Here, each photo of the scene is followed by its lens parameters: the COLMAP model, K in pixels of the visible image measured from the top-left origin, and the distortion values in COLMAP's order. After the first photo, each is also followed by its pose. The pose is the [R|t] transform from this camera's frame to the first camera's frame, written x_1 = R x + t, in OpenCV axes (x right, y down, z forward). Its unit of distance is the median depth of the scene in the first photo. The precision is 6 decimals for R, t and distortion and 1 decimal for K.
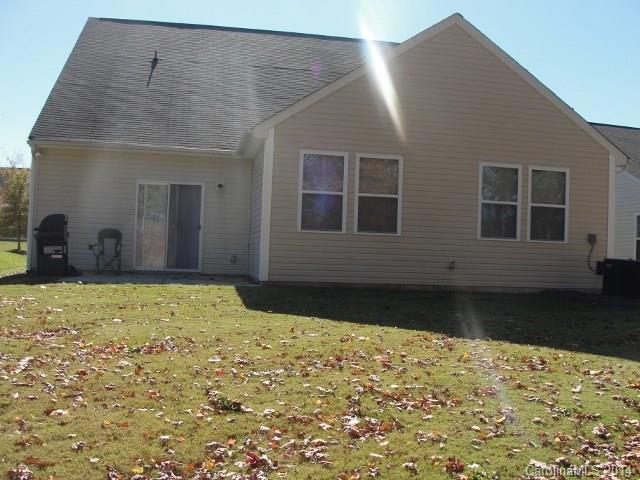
lens RADIAL K [[732.8, 0, 320.0], [0, 732.8, 240.0], [0, 0, 1]] dist [-0.235285, 0.373076]
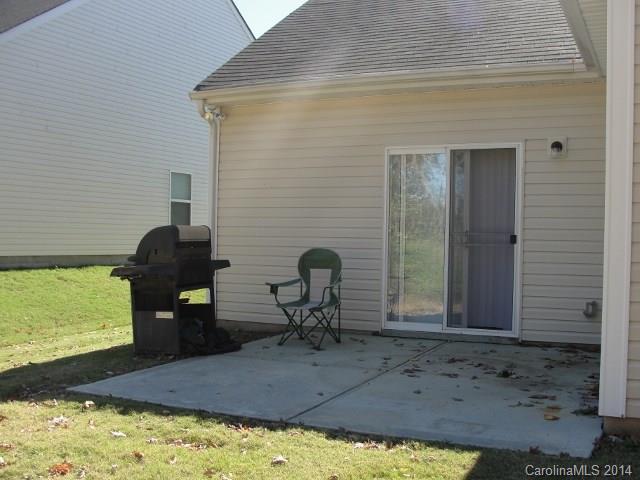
lens RADIAL K [[732.8, 0, 320.0], [0, 732.8, 240.0], [0, 0, 1]] dist [-0.235285, 0.373076]
pose [[0.803035, -0.016516, -0.595703, 0.007122], [0.026689, 0.999610, 0.008264, -0.024437], [0.595334, -0.022535, 0.803162, 0.570467]]
